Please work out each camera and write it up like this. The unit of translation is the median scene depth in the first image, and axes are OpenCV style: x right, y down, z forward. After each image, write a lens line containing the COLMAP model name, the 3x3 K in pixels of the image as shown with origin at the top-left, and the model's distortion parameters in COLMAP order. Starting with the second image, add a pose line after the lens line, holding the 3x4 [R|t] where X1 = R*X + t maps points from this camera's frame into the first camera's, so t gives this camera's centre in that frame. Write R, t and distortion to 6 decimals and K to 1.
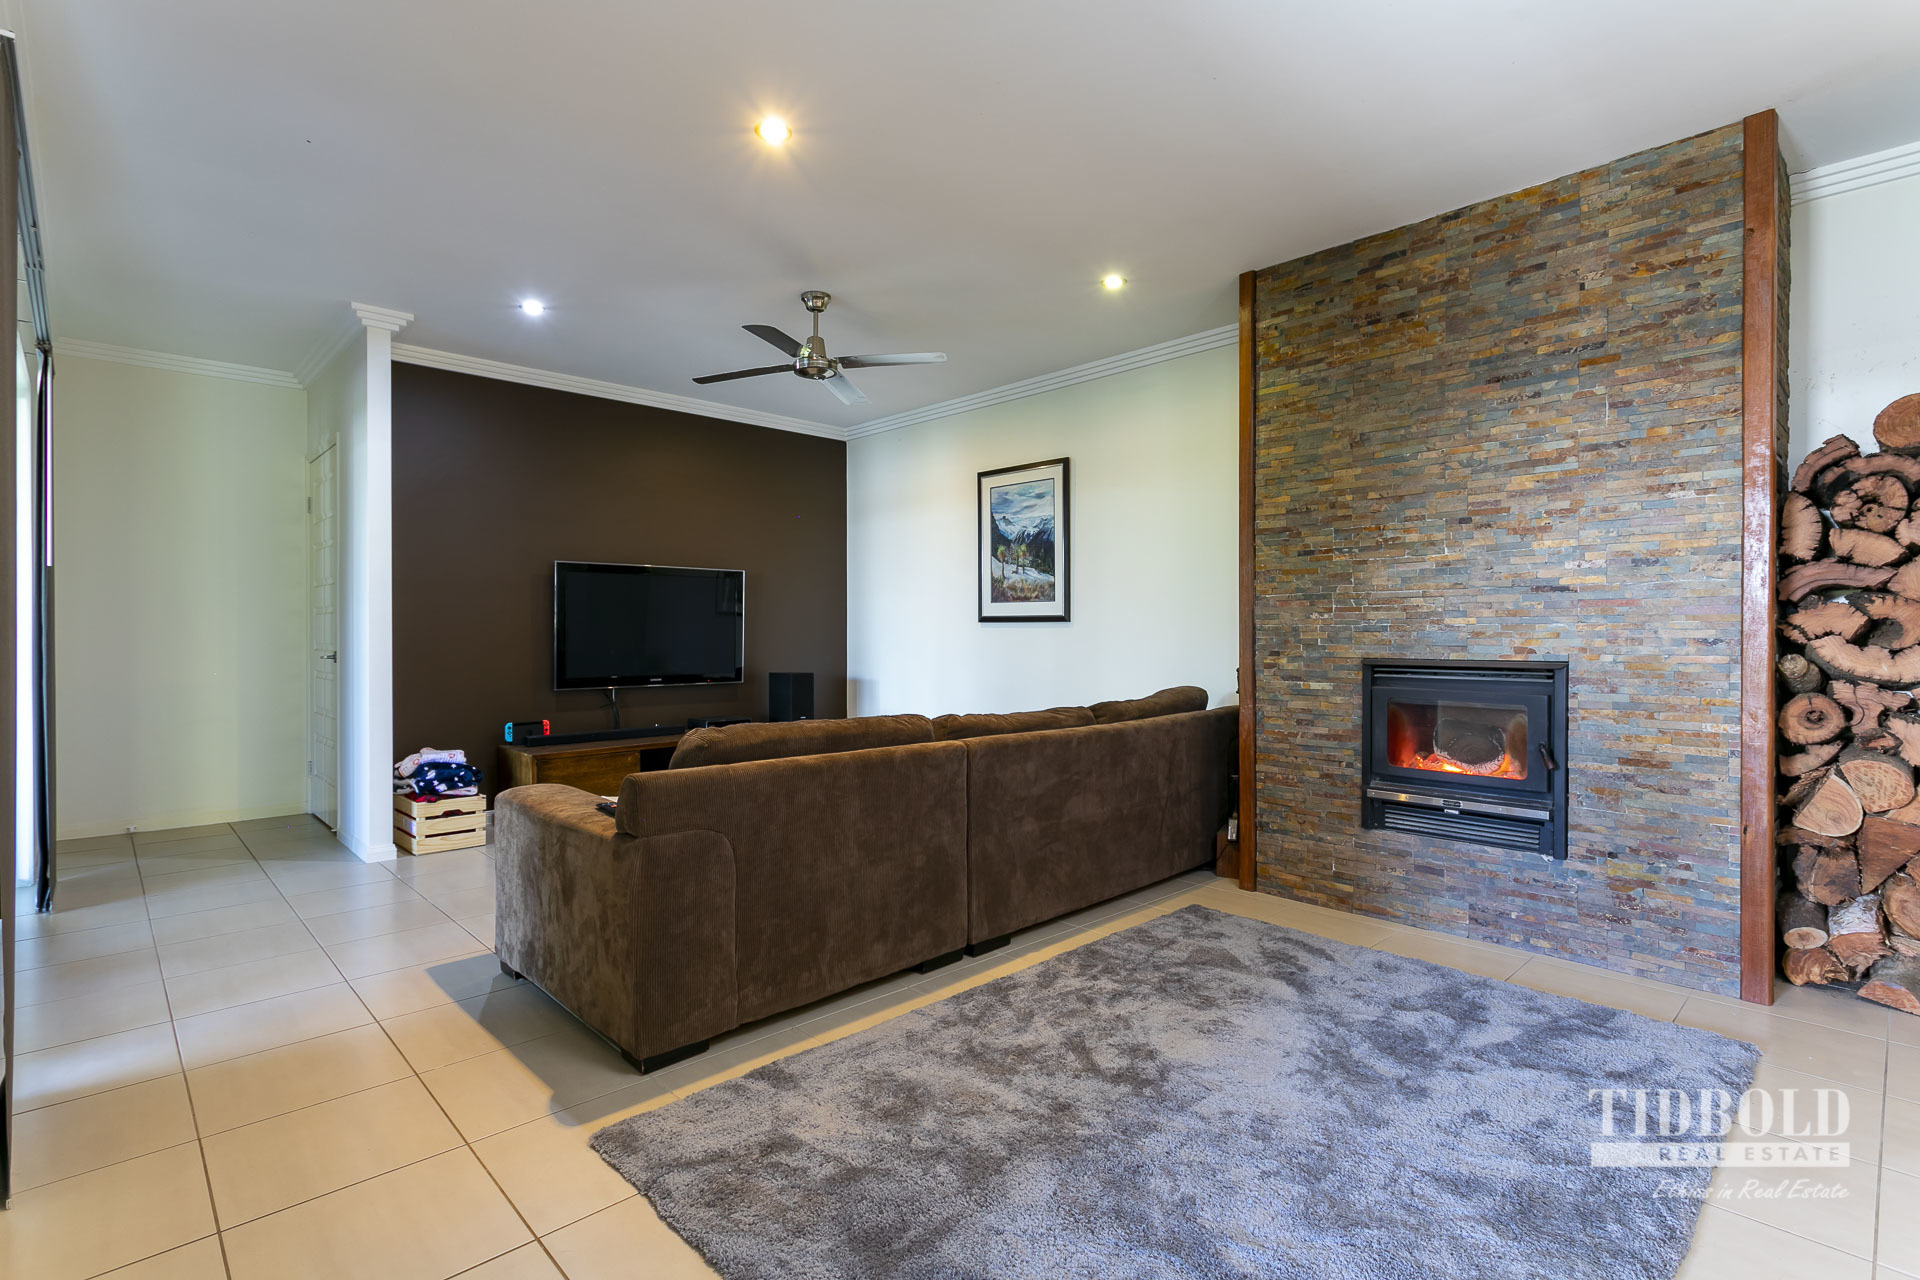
lens RADIAL K [[910.8, 0, 958.4], [0, 910.8, 636.3], [0, 0, 1]] dist [0.005237, 0.000441]
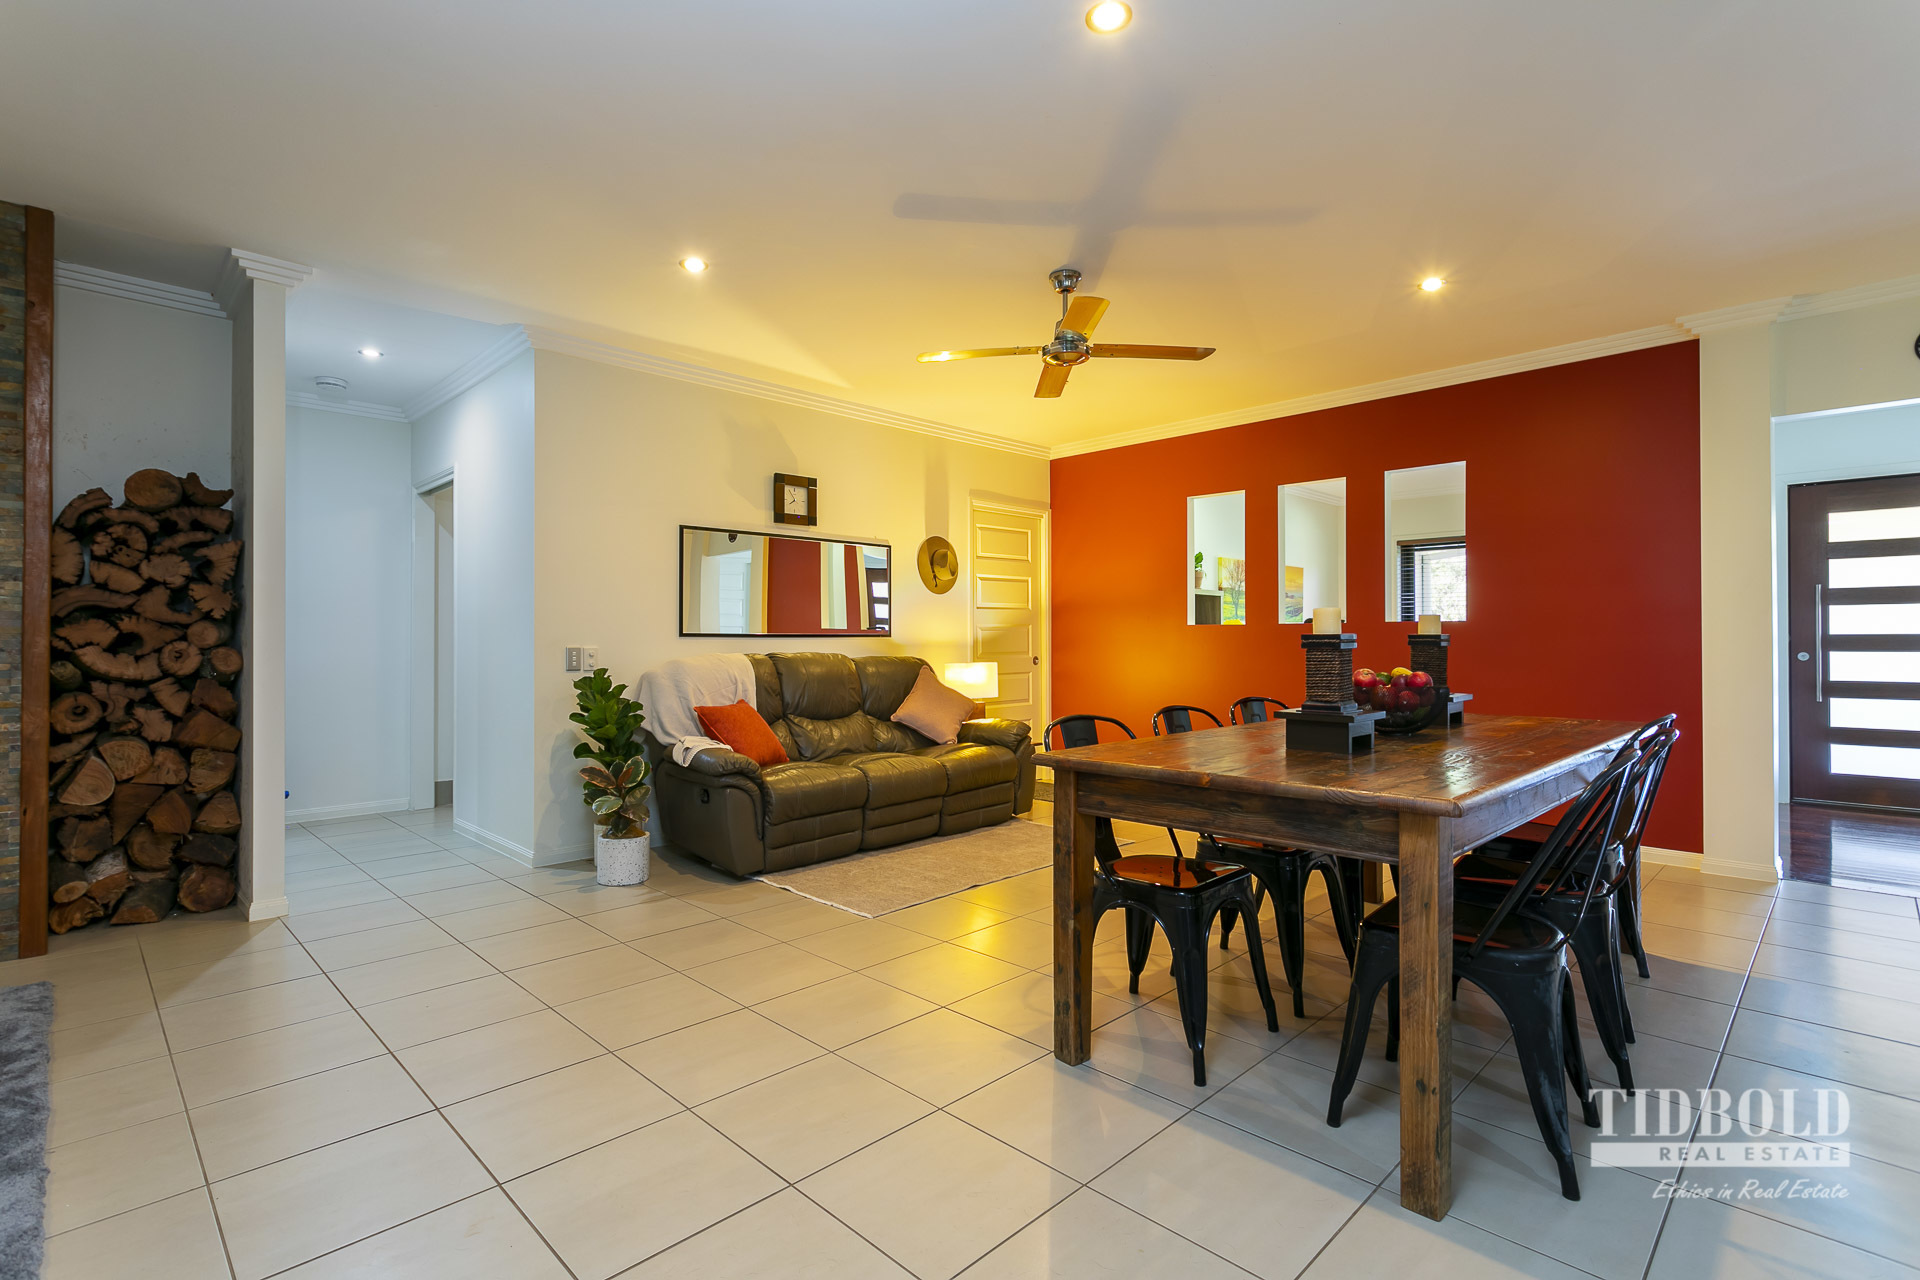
lens RADIAL K [[910.8, 0, 958.5], [0, 910.8, 639.6], [0, 0, 1]] dist [0.005237, 0.000441]
pose [[-0.023872, 0.005667, 0.999699, -0.337140], [0.001797, 0.999983, -0.005625, 0.000134], [-0.999713, 0.001662, -0.023882, -0.163774]]
